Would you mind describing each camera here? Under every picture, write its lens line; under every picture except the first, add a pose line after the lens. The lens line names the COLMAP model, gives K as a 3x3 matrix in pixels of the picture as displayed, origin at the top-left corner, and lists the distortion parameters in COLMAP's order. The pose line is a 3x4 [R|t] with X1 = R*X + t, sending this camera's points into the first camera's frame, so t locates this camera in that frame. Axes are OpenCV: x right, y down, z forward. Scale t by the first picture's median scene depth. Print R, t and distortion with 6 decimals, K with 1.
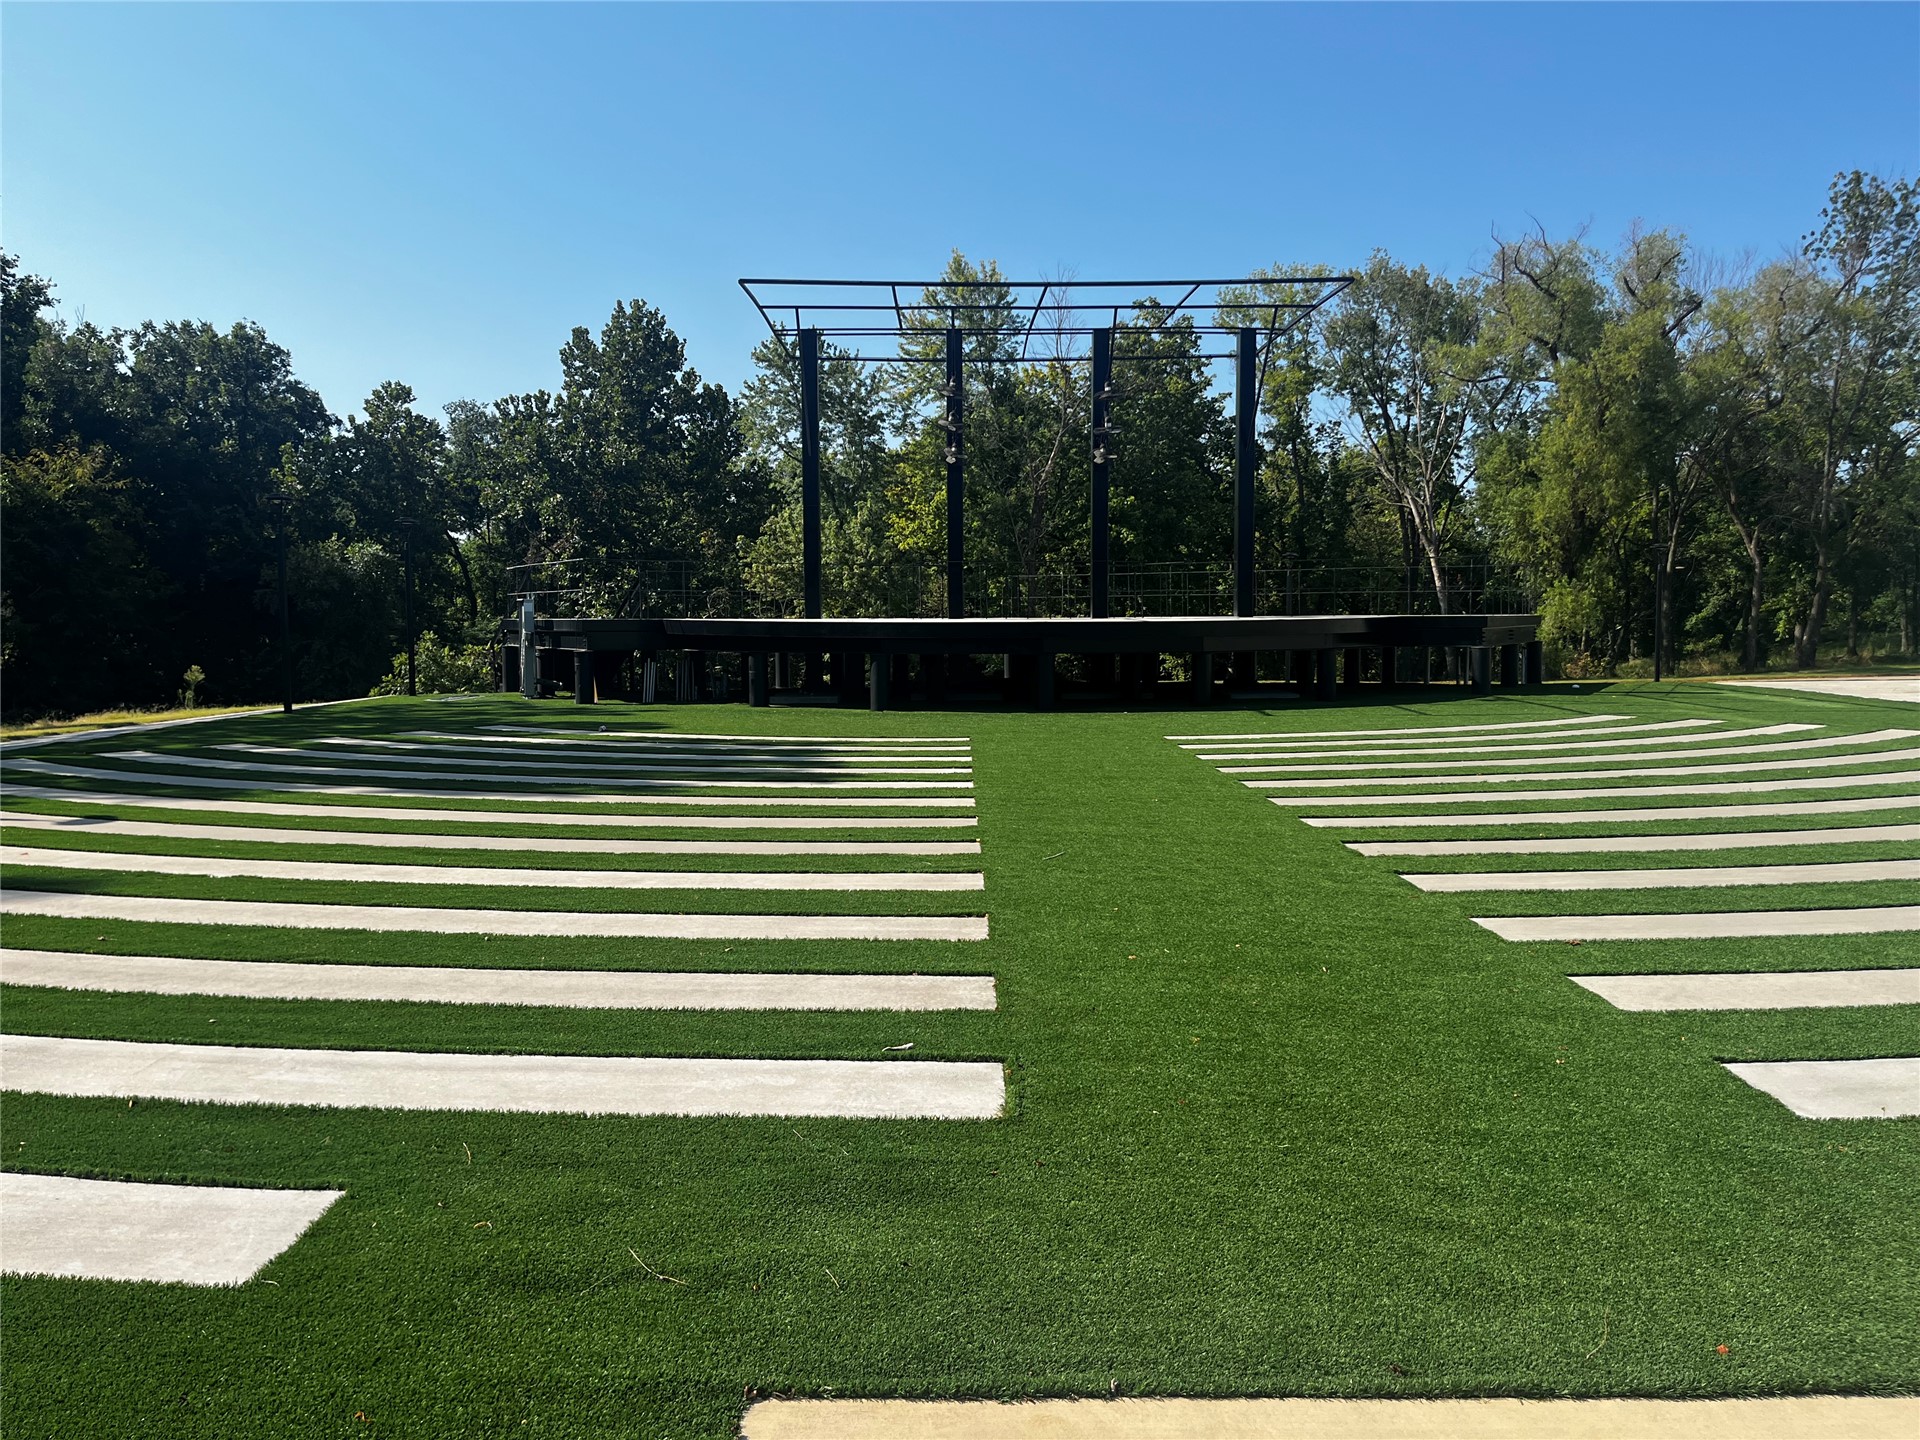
lens RADIAL K [[1463.2, 0, 955.5], [0, 1463.2, 743.3], [0, 0, 1]] dist [0.005262, 0.002976]
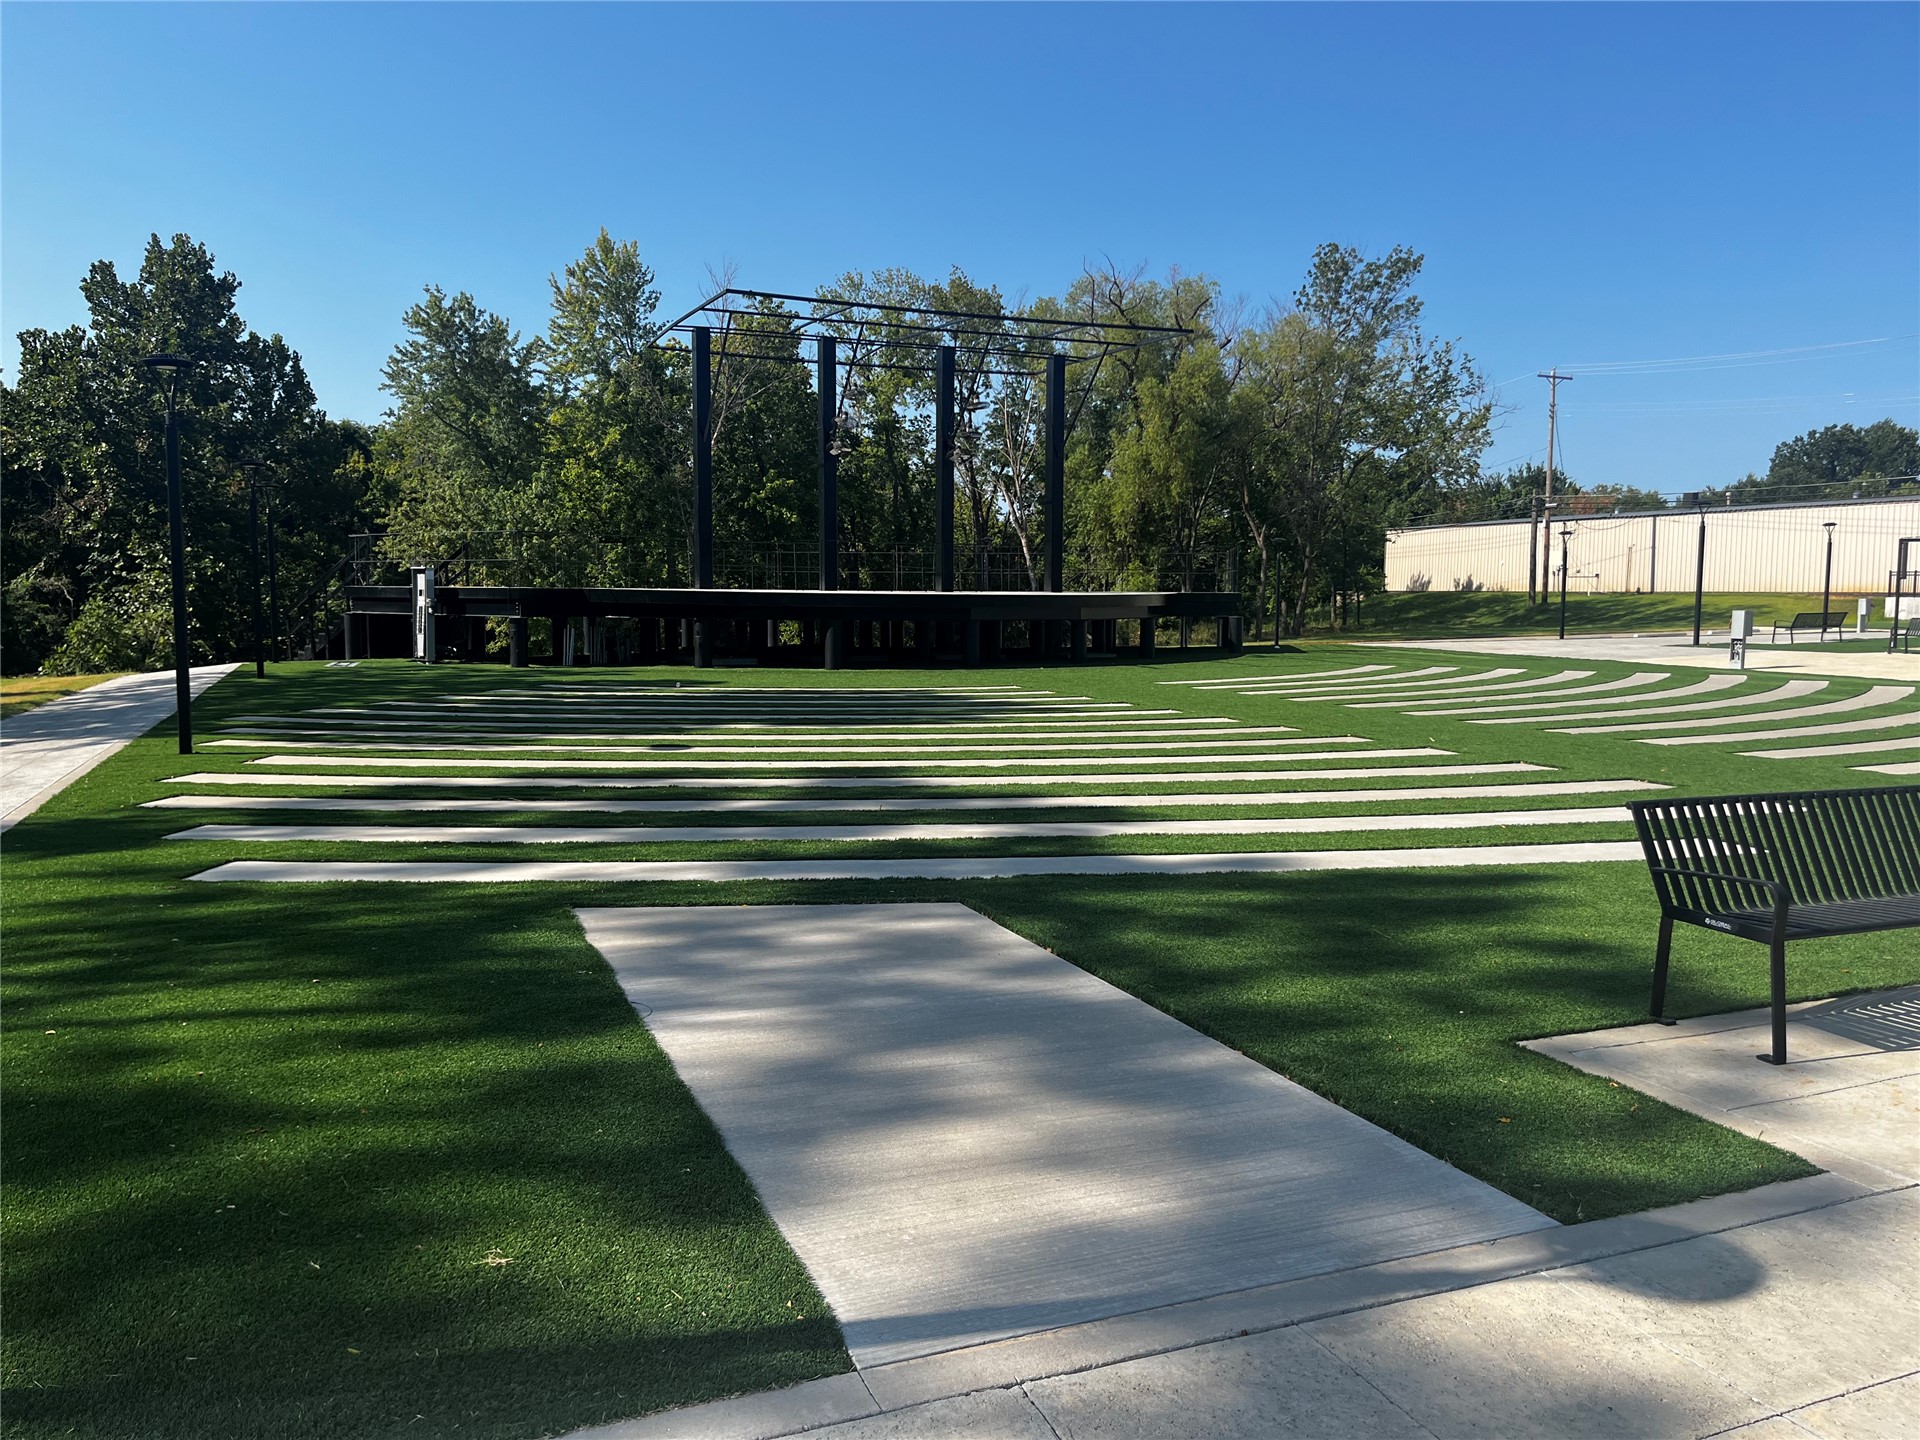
lens RADIAL K [[1463.2, 0, 955.5], [0, 1463.2, 743.3], [0, 0, 1]] dist [0.005262, 0.002976]
pose [[0.927638, -0.025188, 0.372630, -0.161902], [0.018618, 0.999601, 0.021221, 0.006211], [-0.373016, -0.012748, 0.927737, -0.050211]]
